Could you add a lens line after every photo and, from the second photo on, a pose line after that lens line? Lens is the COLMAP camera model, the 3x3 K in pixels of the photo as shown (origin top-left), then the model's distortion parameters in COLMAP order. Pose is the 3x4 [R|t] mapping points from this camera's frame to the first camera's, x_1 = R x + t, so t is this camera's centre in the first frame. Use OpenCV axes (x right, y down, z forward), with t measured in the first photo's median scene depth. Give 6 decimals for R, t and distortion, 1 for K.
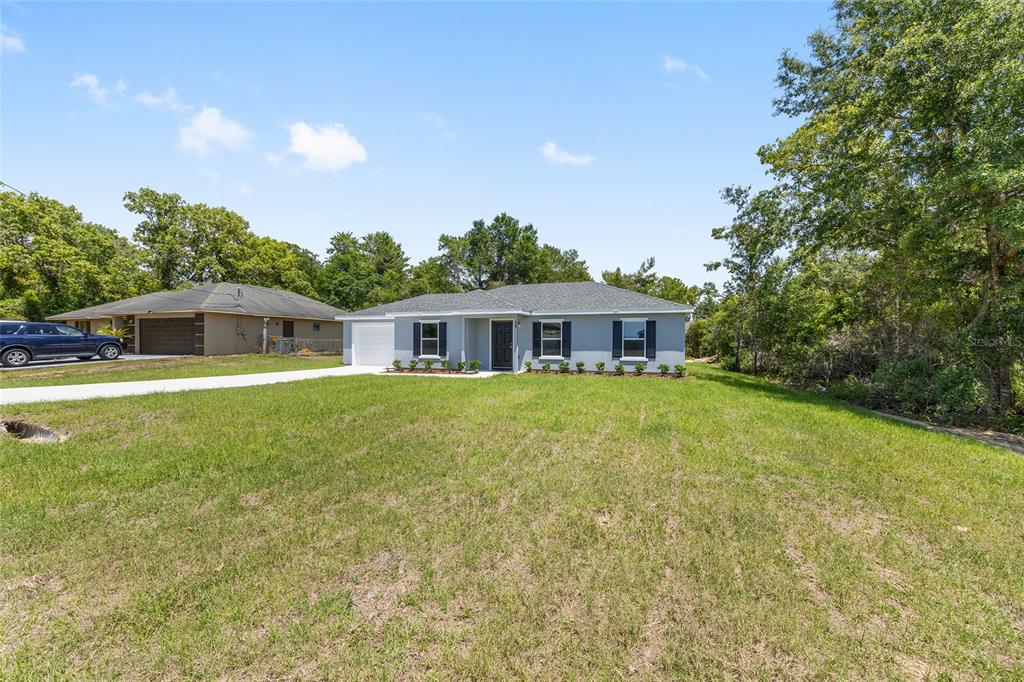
lens RADIAL K [[410.6, 0, 512.0], [0, 410.6, 343.1], [0, 0, 1]] dist [-0.002936, 0.001430]
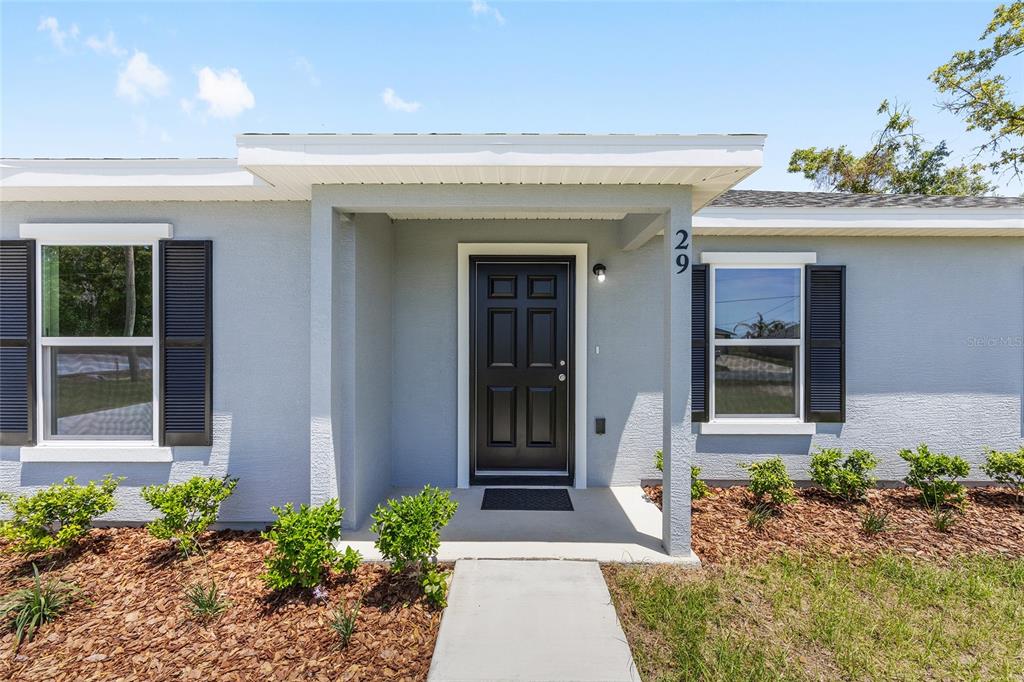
lens RADIAL K [[410.6, 0, 514.9], [0, 410.6, 346.3], [0, 0, 1]] dist [-0.002936, 0.001430]
pose [[0.950281, -0.003181, 0.311379, -0.092811], [0.002105, 0.999991, 0.003793, -0.008087], [-0.311388, -0.002949, 0.950278, 0.785975]]
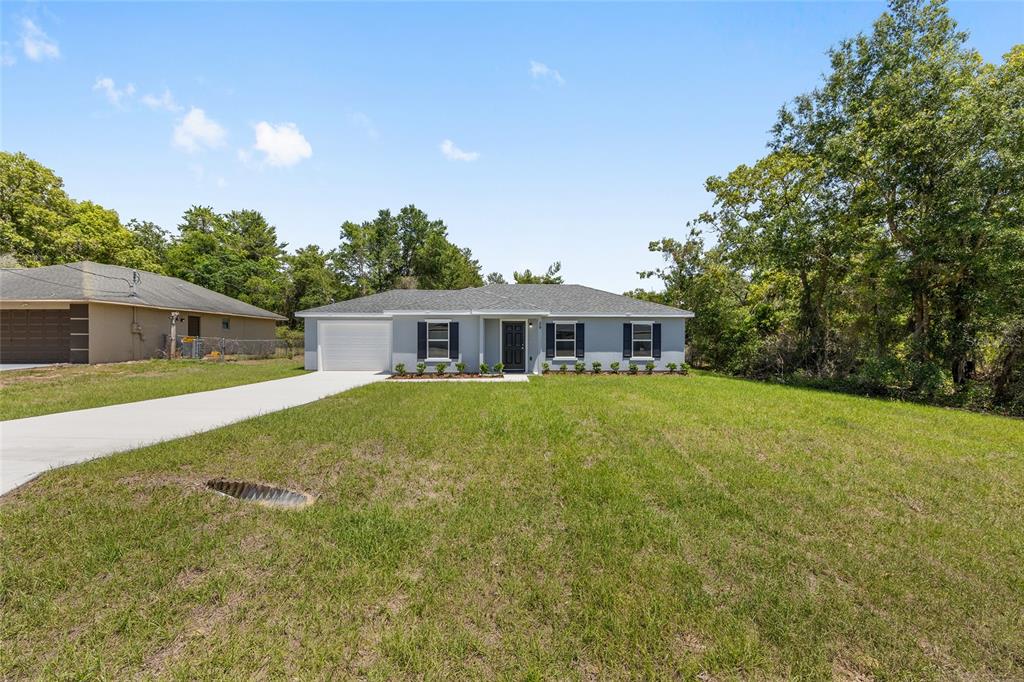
lens RADIAL K [[410.6, 0, 512.6], [0, 410.6, 344.0], [0, 0, 1]] dist [-0.002936, 0.001430]
pose [[0.939449, -0.004873, 0.342654, -0.354015], [0.002335, 0.999967, 0.007817, -0.008440], [-0.342681, -0.006544, 0.939429, 0.086572]]
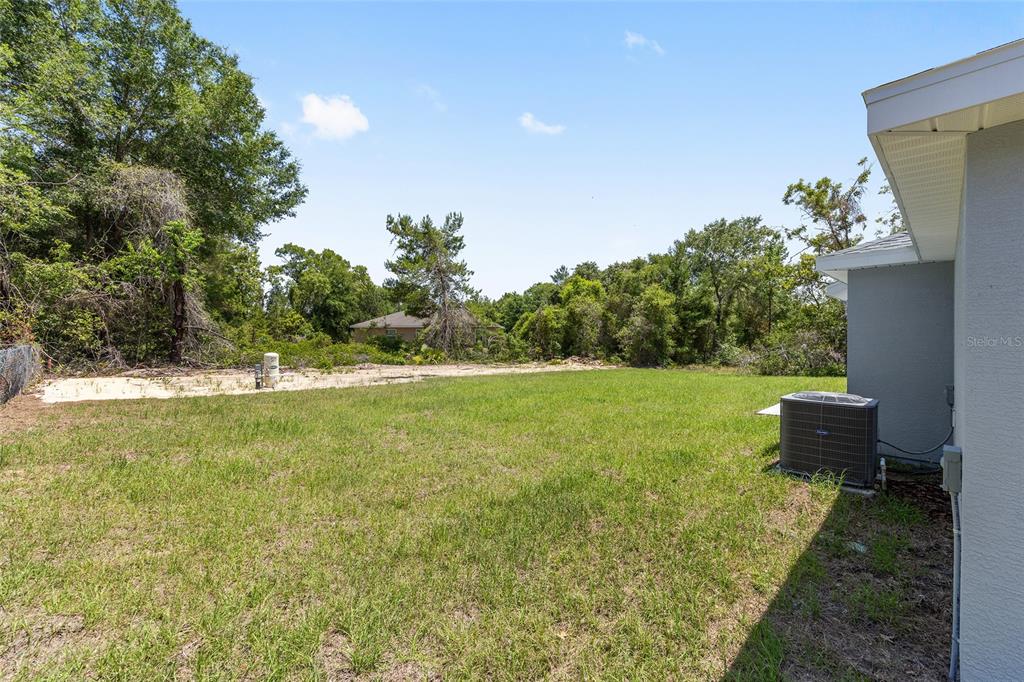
lens RADIAL K [[410.6, 0, 516.4], [0, 410.6, 349.6], [0, 0, 1]] dist [-0.002936, 0.001430]
pose [[0.477619, -0.031192, 0.878013, -0.506240], [0.007358, 0.999477, 0.031505, -0.021369], [-0.878536, -0.008587, 0.477598, 1.538540]]
